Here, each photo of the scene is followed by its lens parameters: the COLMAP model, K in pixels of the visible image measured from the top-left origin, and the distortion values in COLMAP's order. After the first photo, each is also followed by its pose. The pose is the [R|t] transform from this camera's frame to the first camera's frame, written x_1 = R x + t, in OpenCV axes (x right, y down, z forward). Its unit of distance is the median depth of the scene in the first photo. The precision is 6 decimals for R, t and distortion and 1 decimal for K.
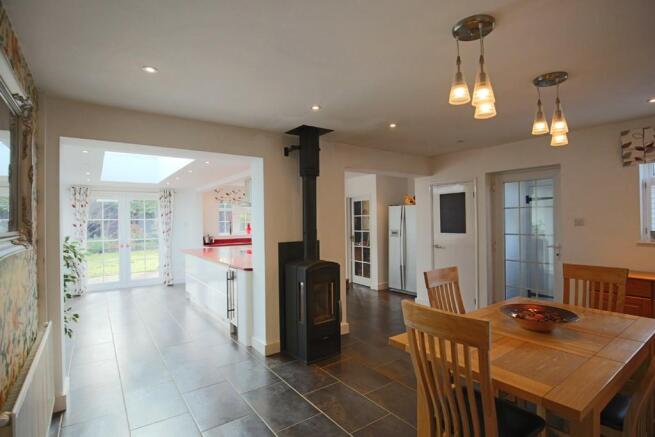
lens RADIAL K [[329.3, 0, 324.8], [0, 329.3, 218.0], [0, 0, 1]] dist [-0.012976, -0.000136]
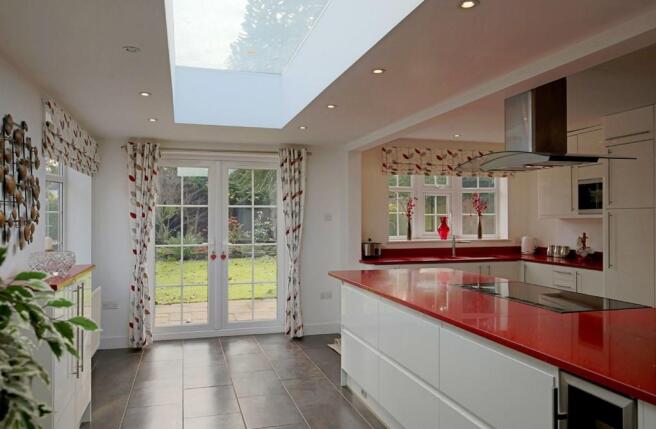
lens RADIAL K [[465.7, 0, 327.4], [0, 465.7, 216.1], [0, 0, 1]] dist [0.050554, -0.000648]
pose [[0.949181, 0.014624, -0.314390, -0.207428], [-0.011706, 0.999869, 0.011167, 0.010575], [0.314512, -0.006919, 0.949228, 0.340107]]
